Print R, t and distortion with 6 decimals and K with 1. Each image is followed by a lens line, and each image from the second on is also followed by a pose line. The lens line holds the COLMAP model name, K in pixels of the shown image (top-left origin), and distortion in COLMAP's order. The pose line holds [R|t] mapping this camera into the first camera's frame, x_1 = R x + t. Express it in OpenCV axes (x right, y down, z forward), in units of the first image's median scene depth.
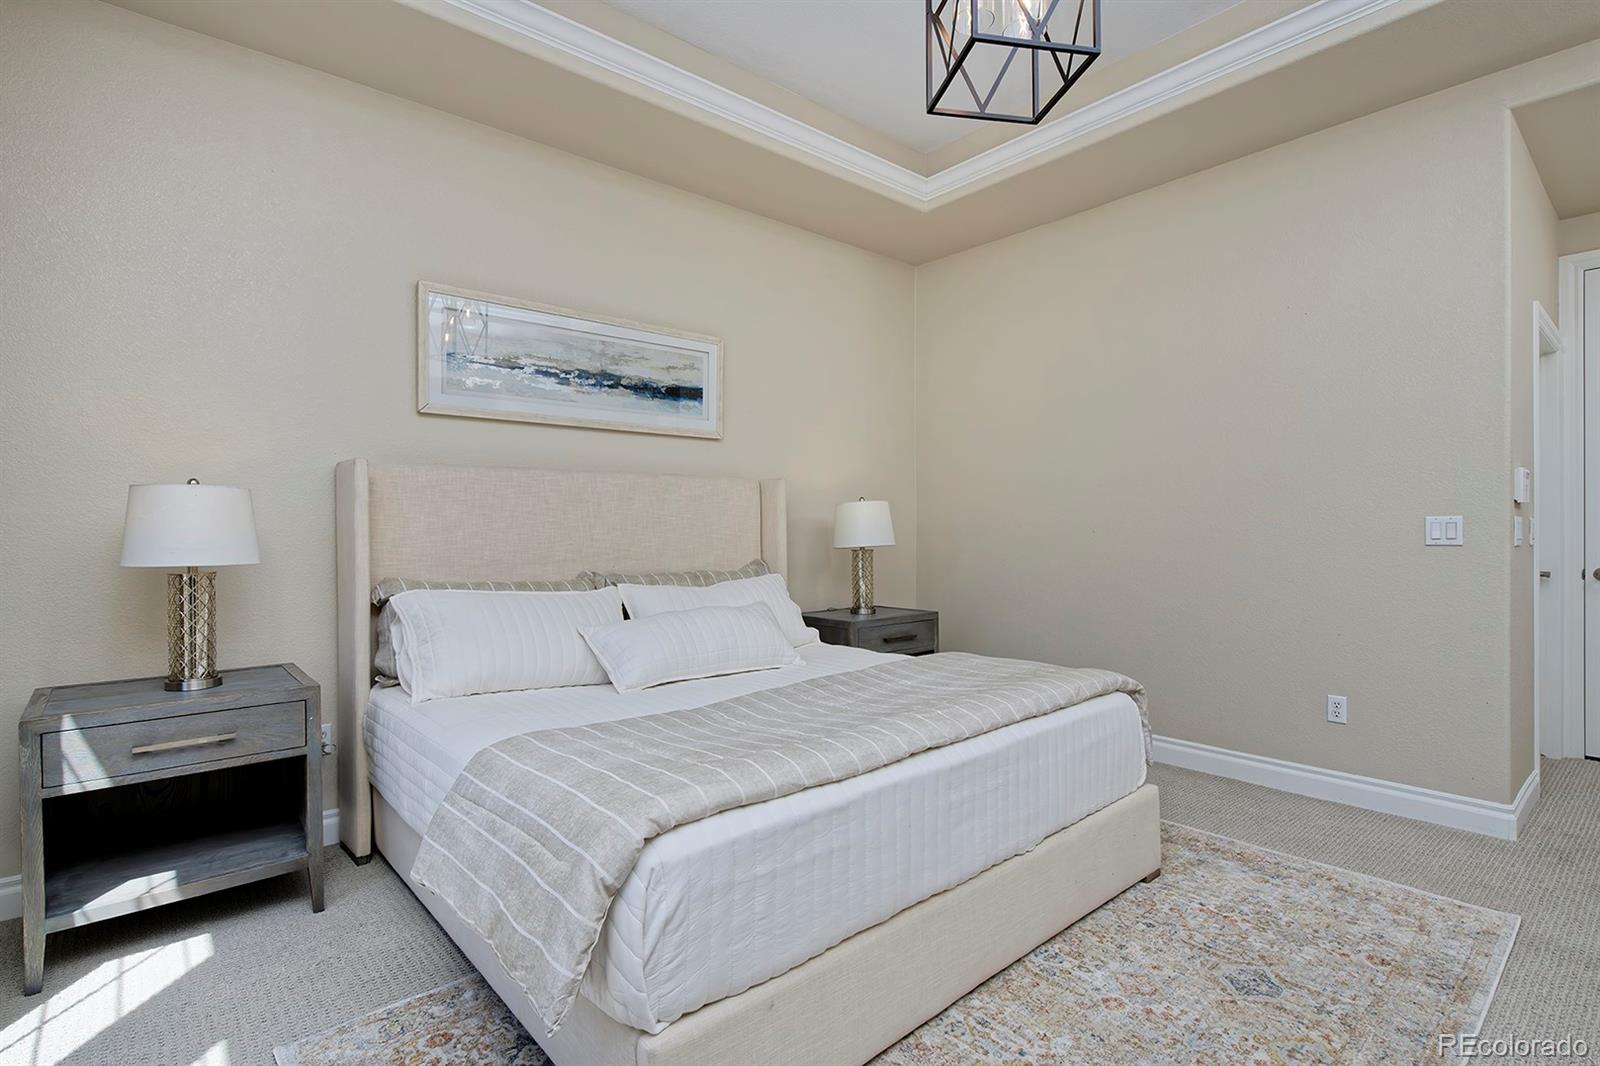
lens RADIAL K [[830.1, 0, 797.5], [0, 830.1, 523.7], [0, 0, 1]] dist [0.004341, 0.001291]
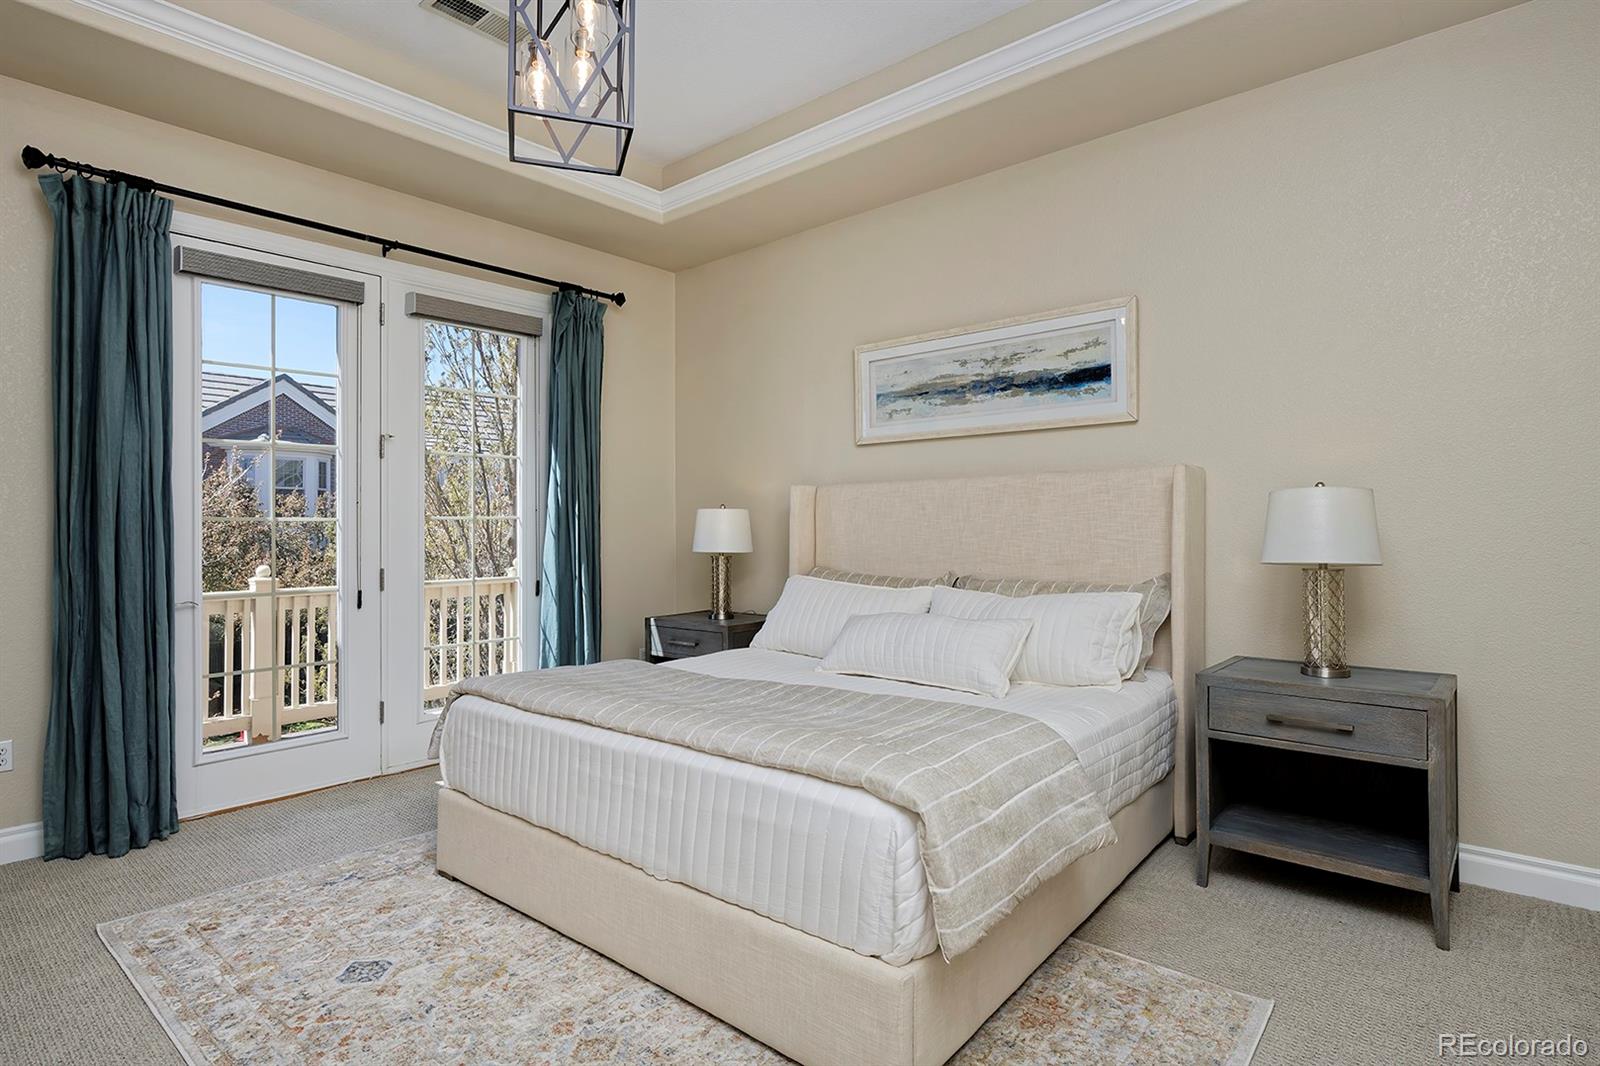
lens RADIAL K [[833.0, 0, 796.5], [0, 833.0, 530.8], [0, 0, 1]] dist [-0.018097, 0.000079]
pose [[0.092844, 0.004985, -0.995668, 0.738657], [0.010887, 0.999923, 0.006021, -0.003312], [0.995621, -0.011399, 0.092783, 0.645867]]
